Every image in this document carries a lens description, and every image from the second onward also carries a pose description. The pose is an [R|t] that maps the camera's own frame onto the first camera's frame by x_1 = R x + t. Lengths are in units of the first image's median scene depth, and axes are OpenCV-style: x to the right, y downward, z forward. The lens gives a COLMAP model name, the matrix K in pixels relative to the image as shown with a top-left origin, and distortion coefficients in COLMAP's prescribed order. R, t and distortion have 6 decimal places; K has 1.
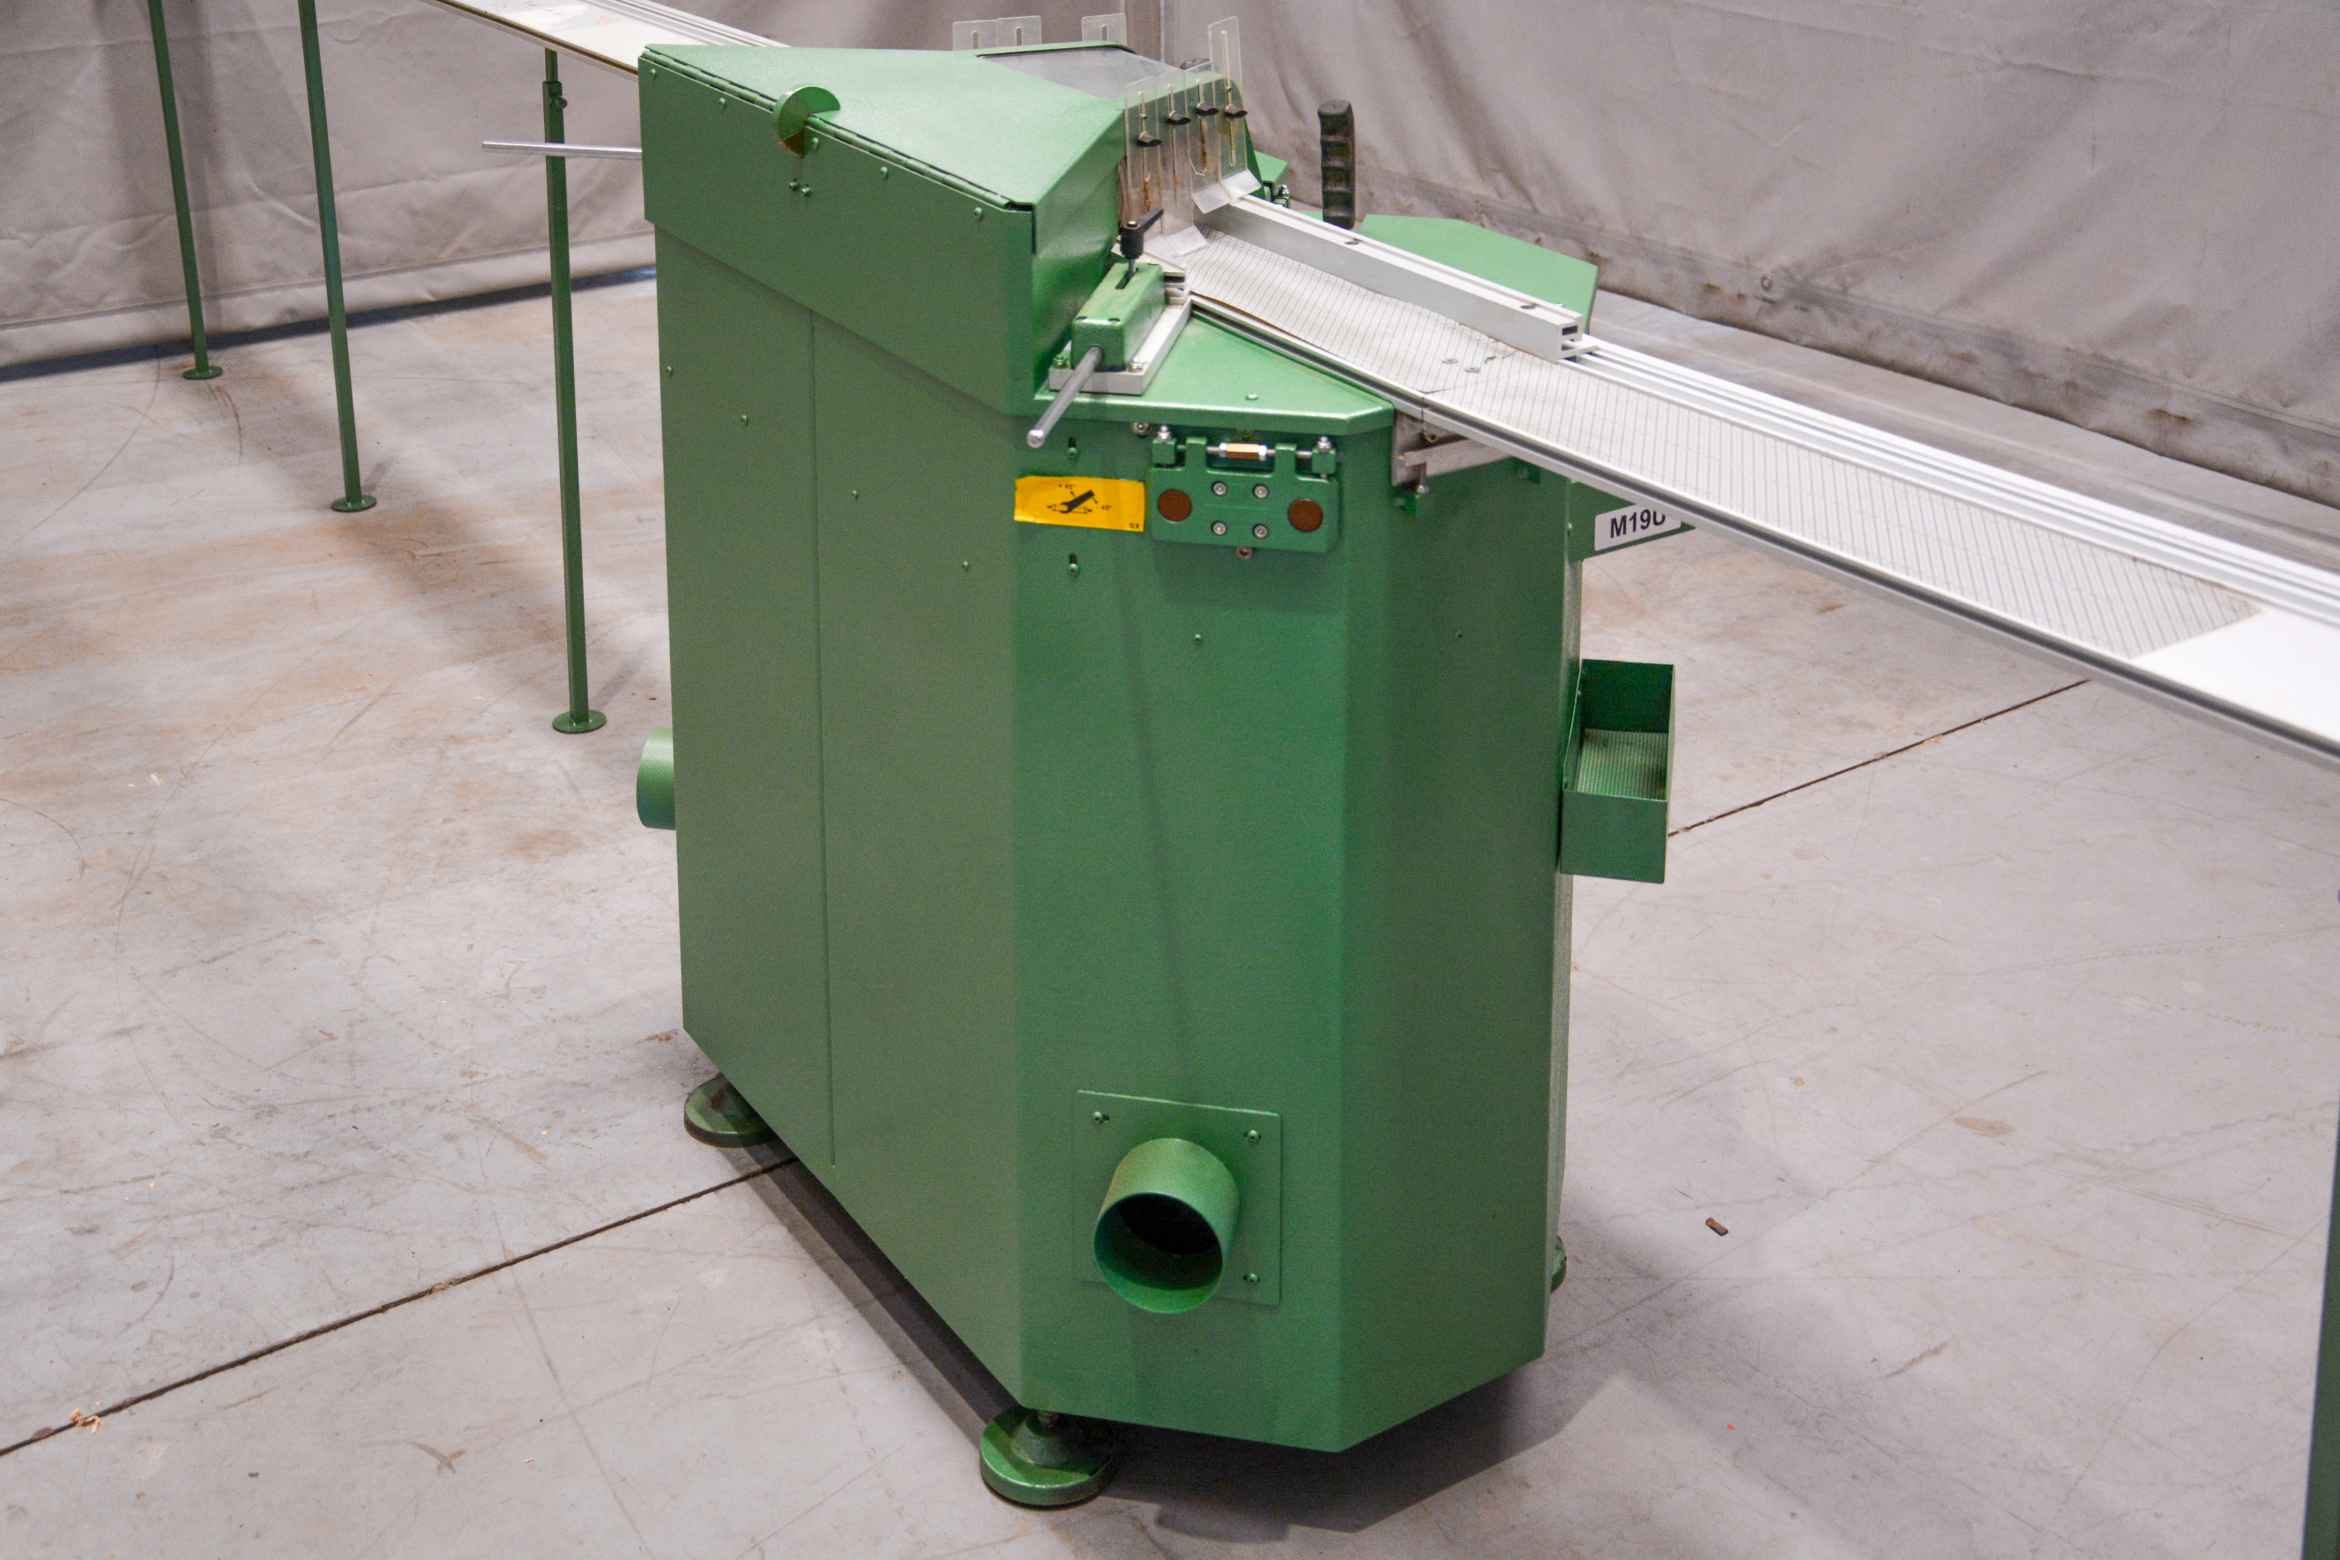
lens RADIAL K [[2670.3, 0, 1152.4], [0, 2670.3, 644.4], [0, 0, 1]] dist [0.073768, 0.000000]
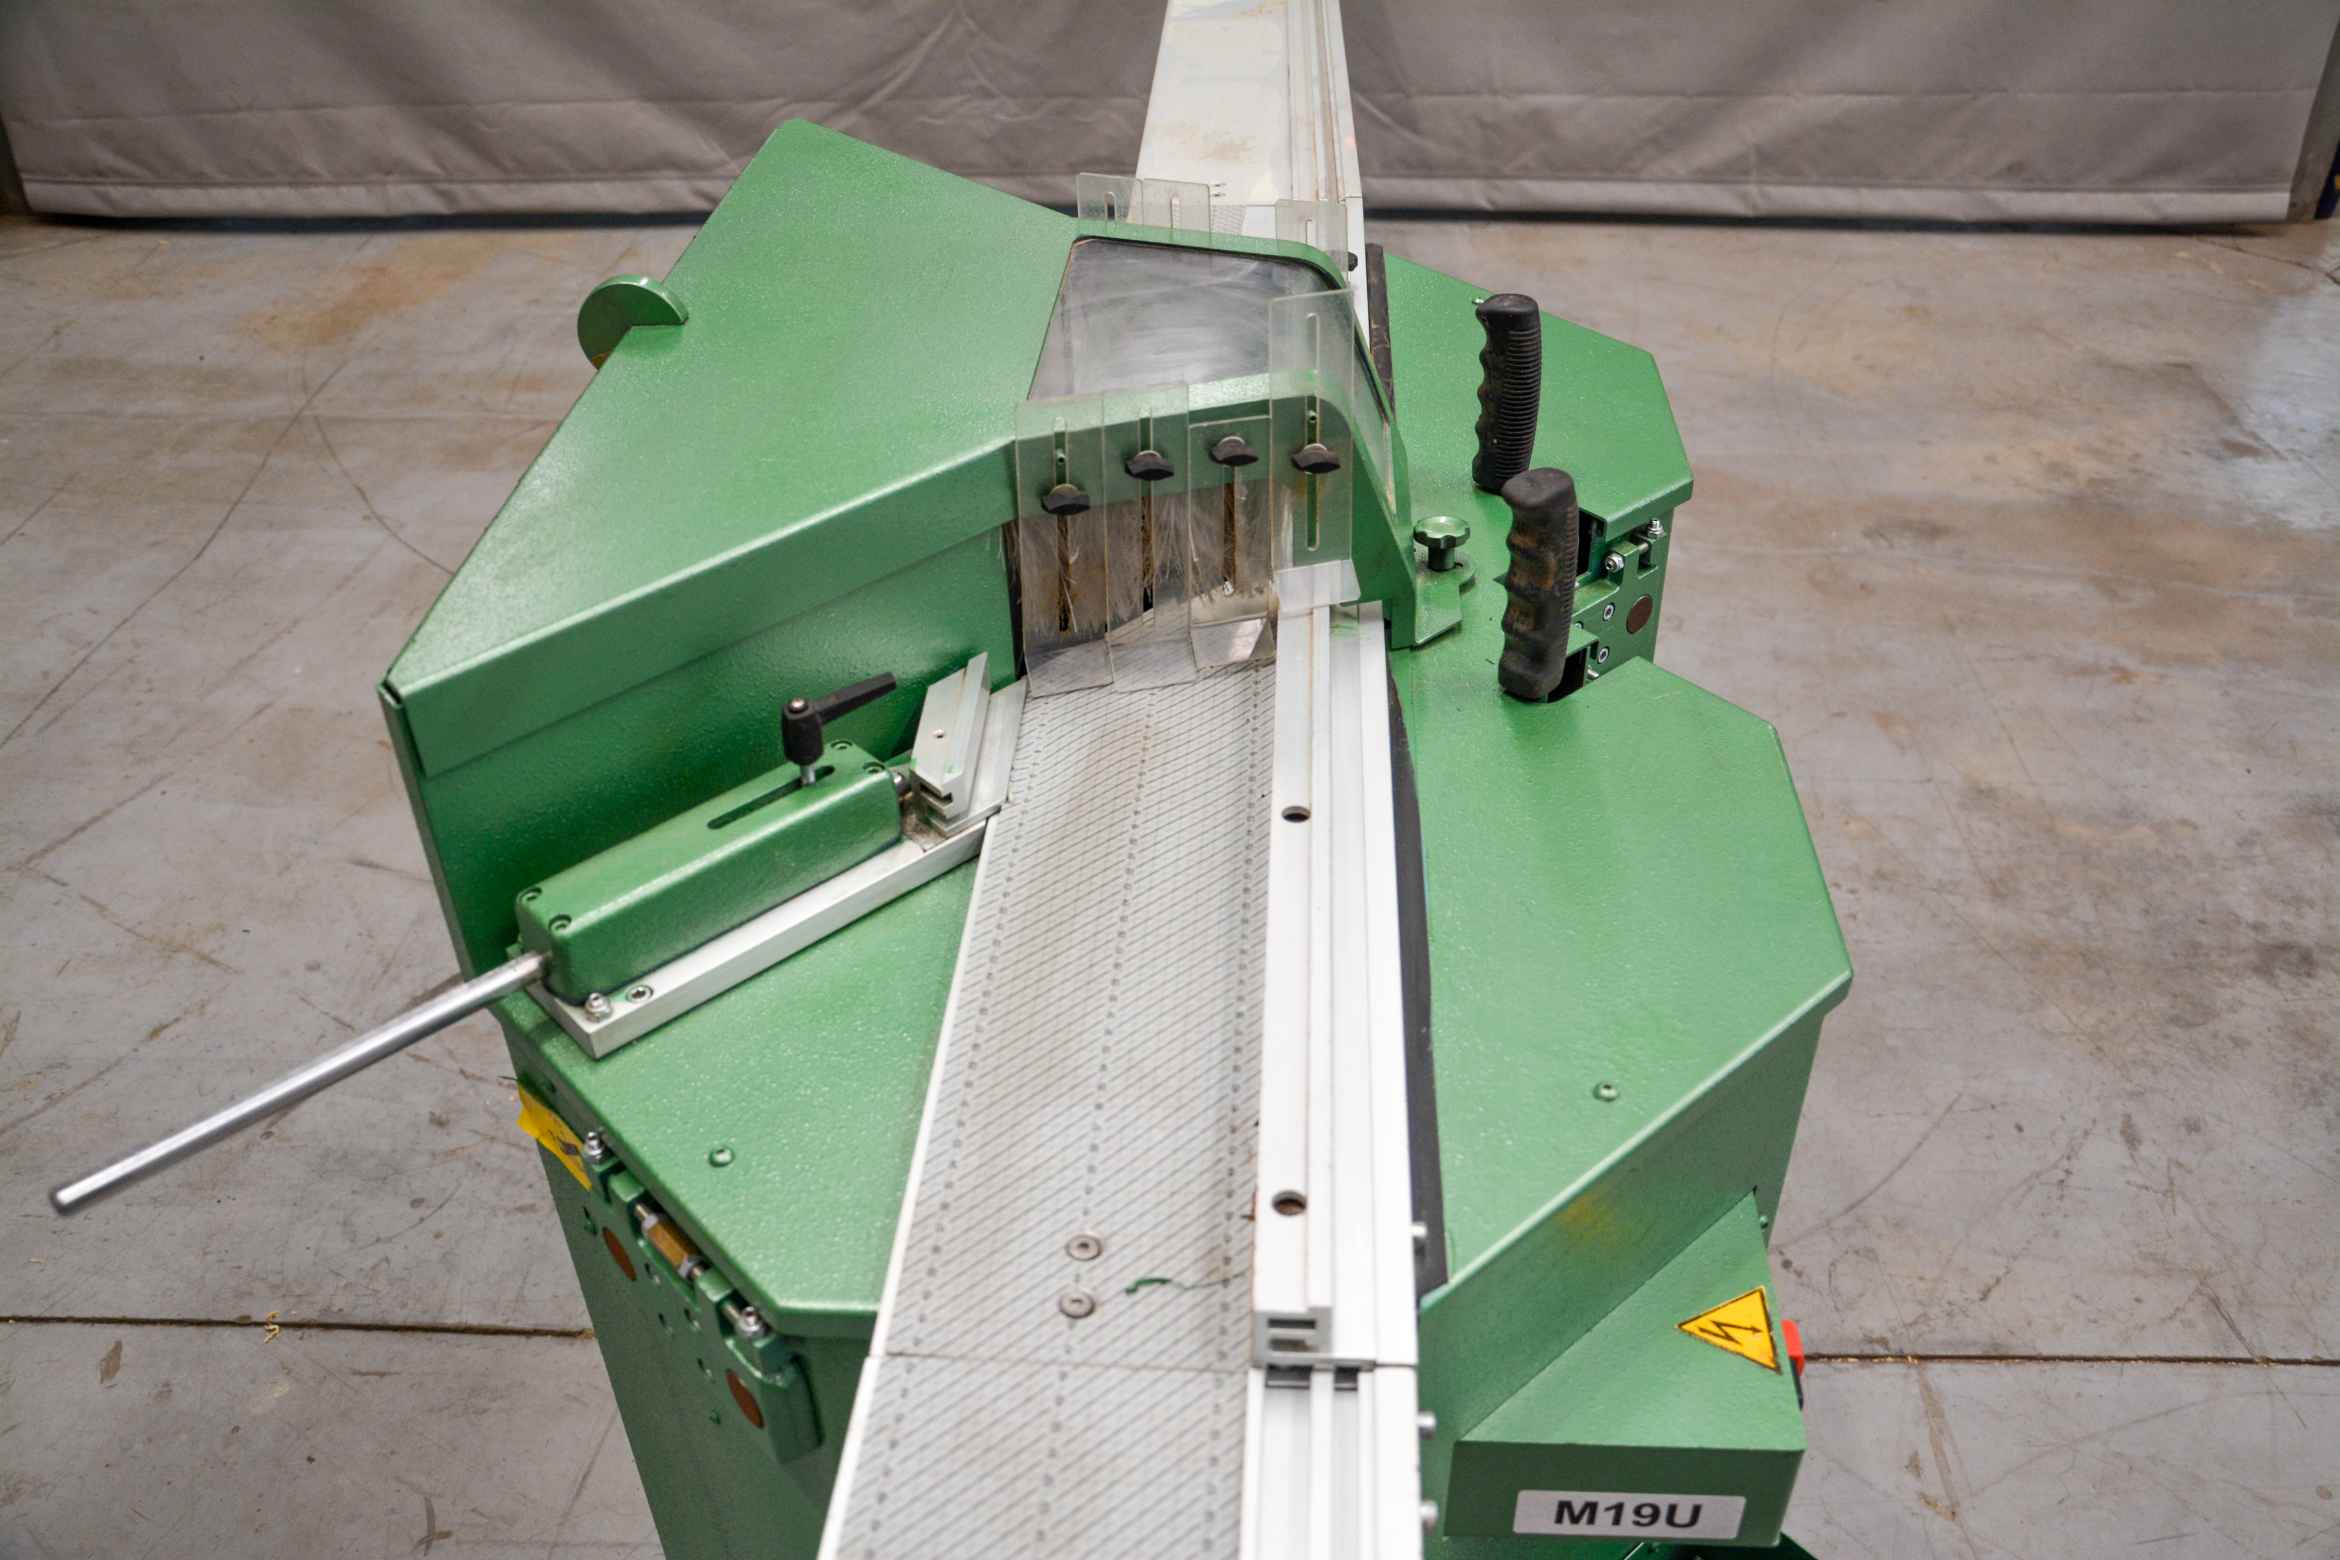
lens RADIAL K [[1888.9, 0, 1182.7], [0, 1888.9, 947.9], [0, 0, 1]] dist [-0.067535, 0.045524]
pose [[0.802816, 0.380069, -0.459384, 0.103223], [-0.225051, 0.906659, 0.356823, -0.108149], [0.552122, -0.183078, 0.813415, 0.285795]]
